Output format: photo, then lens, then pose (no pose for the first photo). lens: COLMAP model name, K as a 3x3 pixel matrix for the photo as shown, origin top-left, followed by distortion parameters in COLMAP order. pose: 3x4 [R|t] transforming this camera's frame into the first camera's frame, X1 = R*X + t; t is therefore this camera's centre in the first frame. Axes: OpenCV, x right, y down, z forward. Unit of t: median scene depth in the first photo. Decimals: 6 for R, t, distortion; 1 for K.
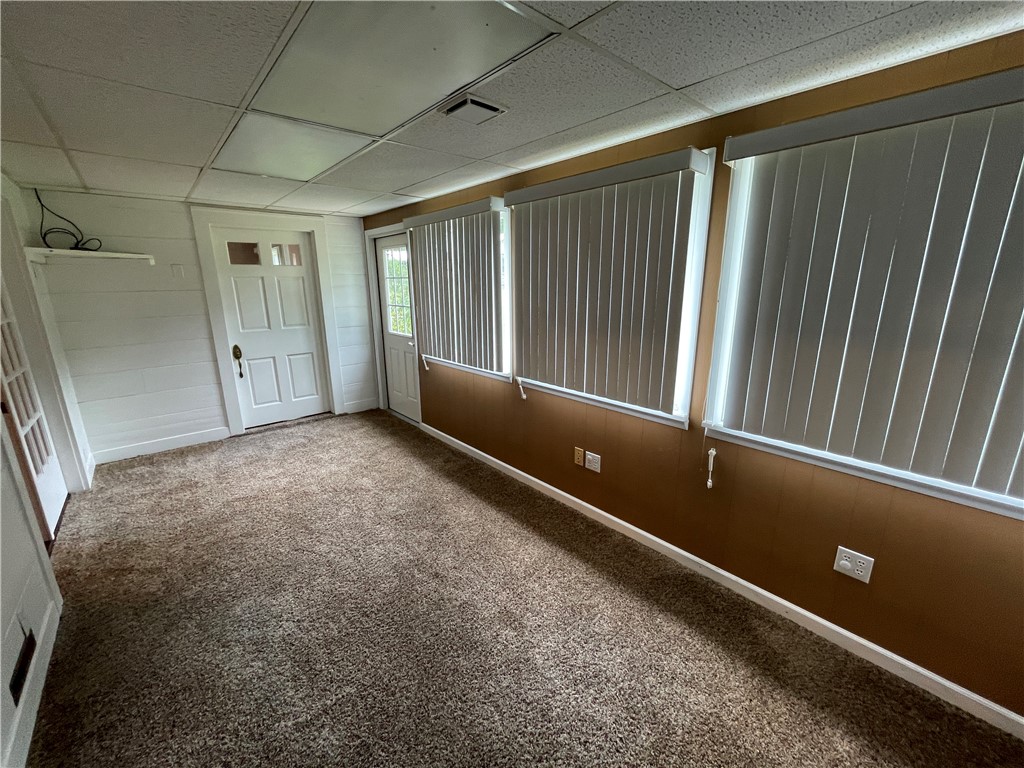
lens RADIAL K [[415.1, 0, 508.4], [0, 415.1, 385.4], [0, 0, 1]] dist [-0.000449, -0.000237]
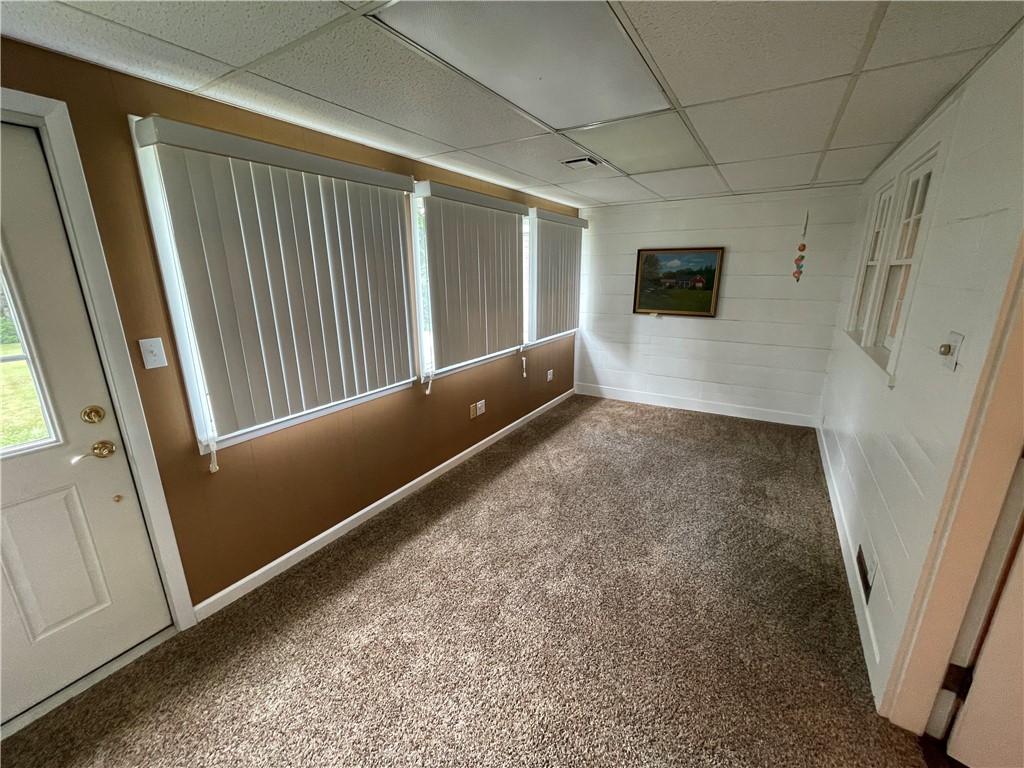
lens RADIAL K [[415.1, 0, 509.3], [0, 415.1, 383.0], [0, 0, 1]] dist [-0.000449, -0.000237]
pose [[-0.291015, -0.237810, 0.926691, -0.856235], [0.246066, 0.917424, 0.312706, -0.233929], [-0.924533, 0.319030, -0.208467, 0.948261]]
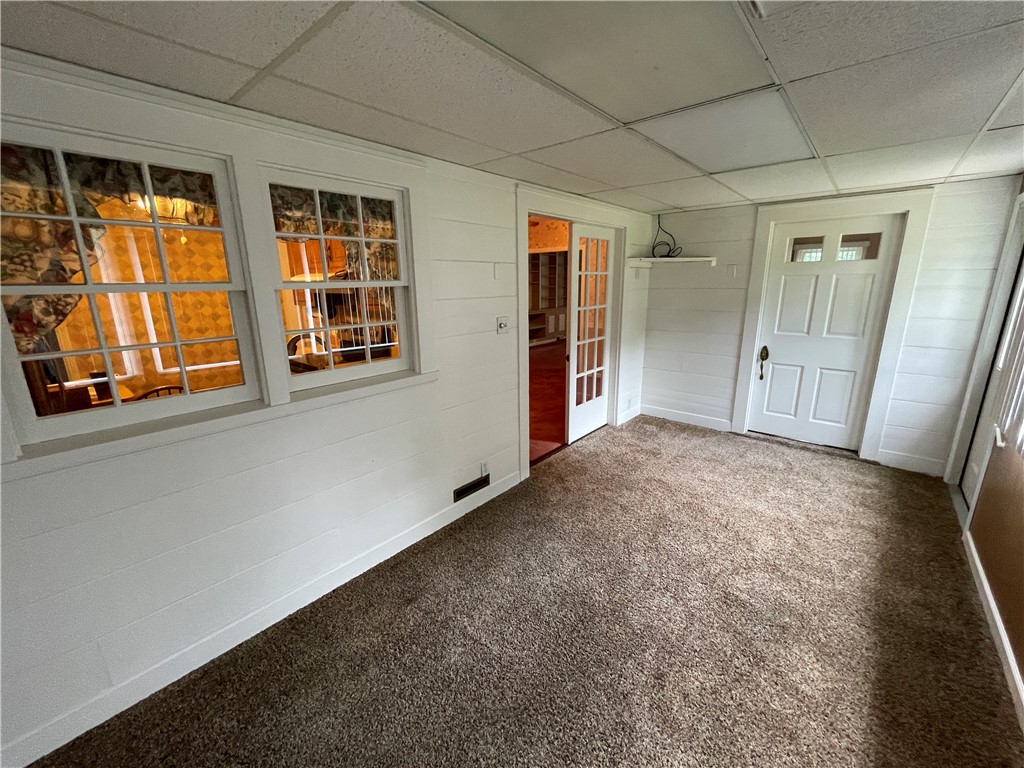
lens RADIAL K [[415.1, 0, 514.1], [0, 415.1, 382.8], [0, 0, 1]] dist [-0.000449, -0.000237]
pose [[0.149181, 0.243701, -0.958308, 0.228106], [-0.230392, 0.951046, 0.205989, -0.089185], [0.961595, 0.190057, 0.198024, 0.289638]]
